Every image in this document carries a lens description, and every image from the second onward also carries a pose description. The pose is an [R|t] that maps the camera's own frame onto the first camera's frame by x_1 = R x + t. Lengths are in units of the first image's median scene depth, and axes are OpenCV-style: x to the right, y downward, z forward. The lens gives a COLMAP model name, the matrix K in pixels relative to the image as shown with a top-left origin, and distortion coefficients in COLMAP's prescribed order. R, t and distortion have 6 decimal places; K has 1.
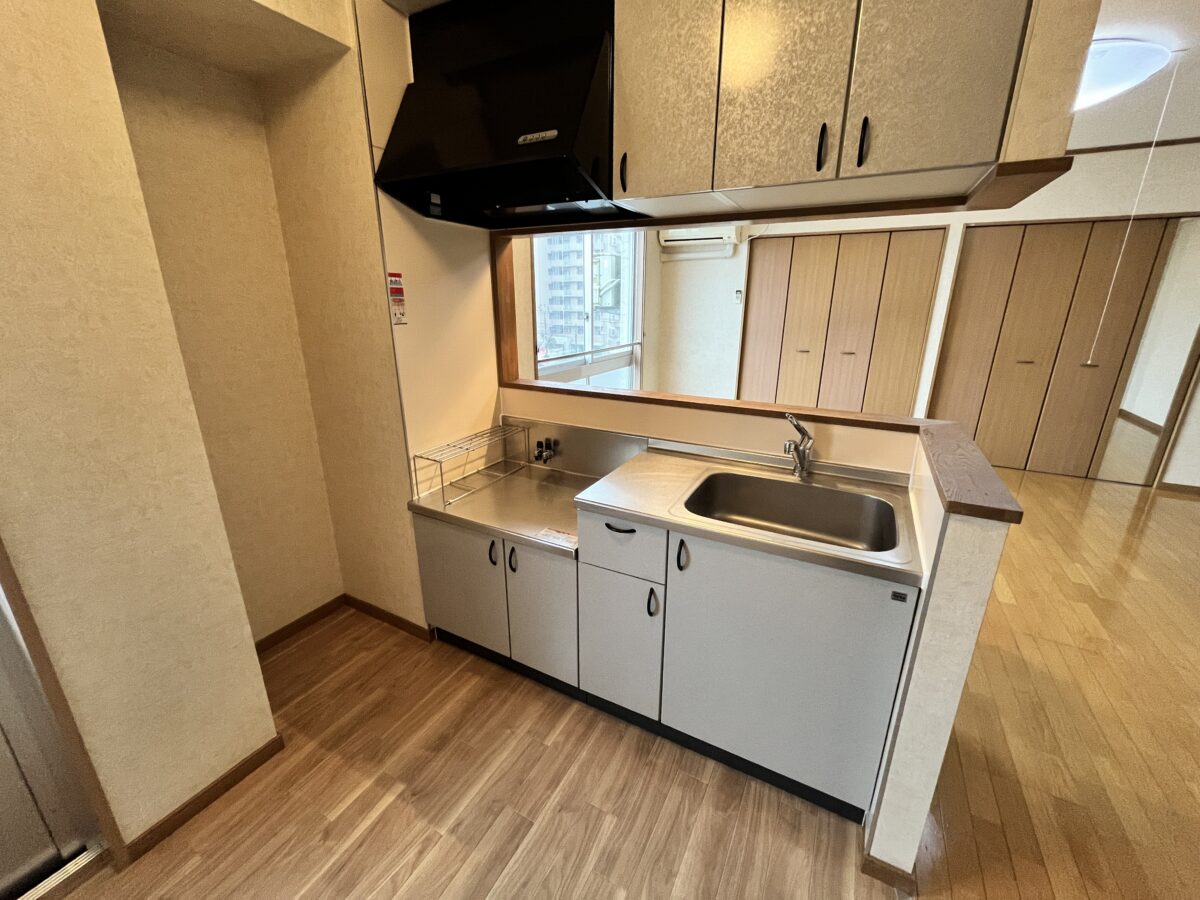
lens RADIAL K [[483.8, 0, 600.6], [0, 483.8, 446.8], [0, 0, 1]] dist [-0.000101, -0.000022]
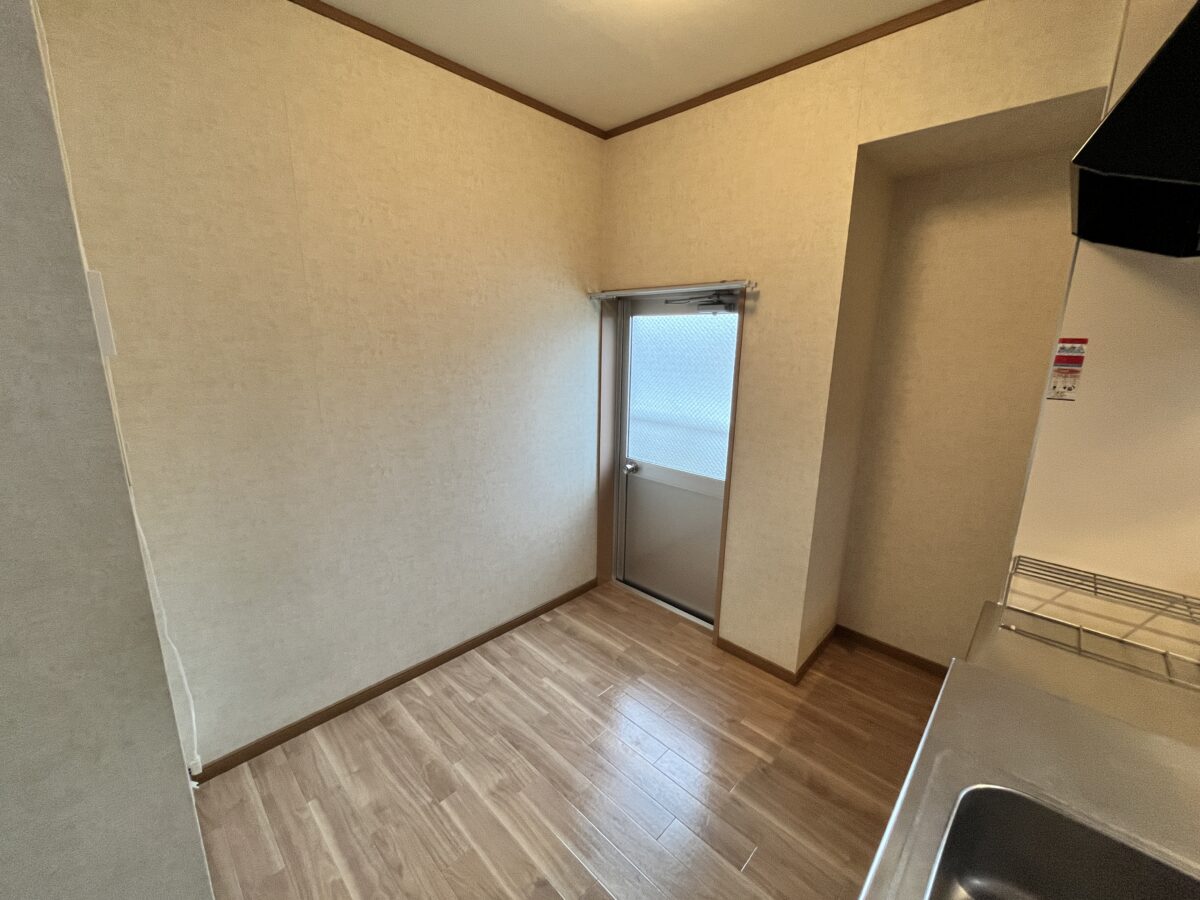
lens RADIAL K [[483.8, 0, 600.6], [0, 483.8, 446.8], [0, 0, 1]] dist [-0.000101, -0.000022]
pose [[-0.268541, 0.199229, -0.942440, 0.623680], [-0.307115, 0.909611, 0.279799, -0.189227], [0.912999, 0.364575, -0.183081, 0.523680]]
